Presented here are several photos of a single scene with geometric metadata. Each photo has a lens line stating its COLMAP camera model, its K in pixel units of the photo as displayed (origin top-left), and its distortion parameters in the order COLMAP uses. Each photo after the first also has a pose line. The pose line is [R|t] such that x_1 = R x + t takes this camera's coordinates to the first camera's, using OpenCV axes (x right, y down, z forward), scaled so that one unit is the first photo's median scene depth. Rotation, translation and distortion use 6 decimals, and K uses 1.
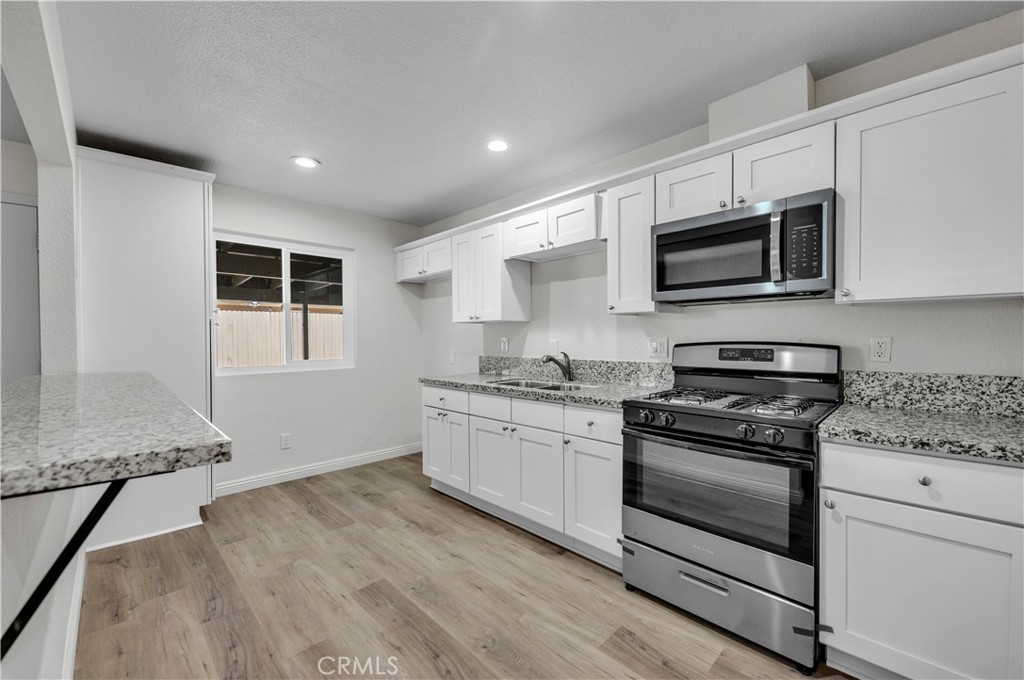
lens RADIAL K [[420.6, 0, 515.2], [0, 420.6, 341.5], [0, 0, 1]] dist [-0.002878, 0.000011]
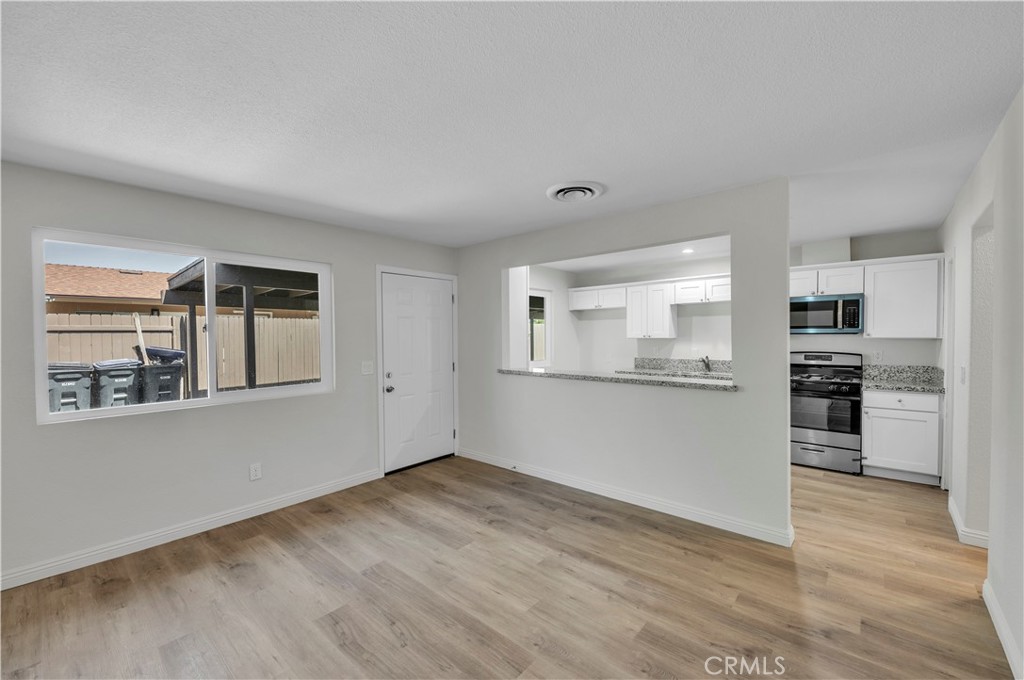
lens RADIAL K [[420.6, 0, 508.7], [0, 420.6, 341.4], [0, 0, 1]] dist [-0.002878, 0.000011]
pose [[0.997377, 0.000419, 0.072384, -1.439924], [-0.000645, 0.999995, 0.003105, -0.070381], [-0.072382, -0.003144, 0.997372, -1.269188]]
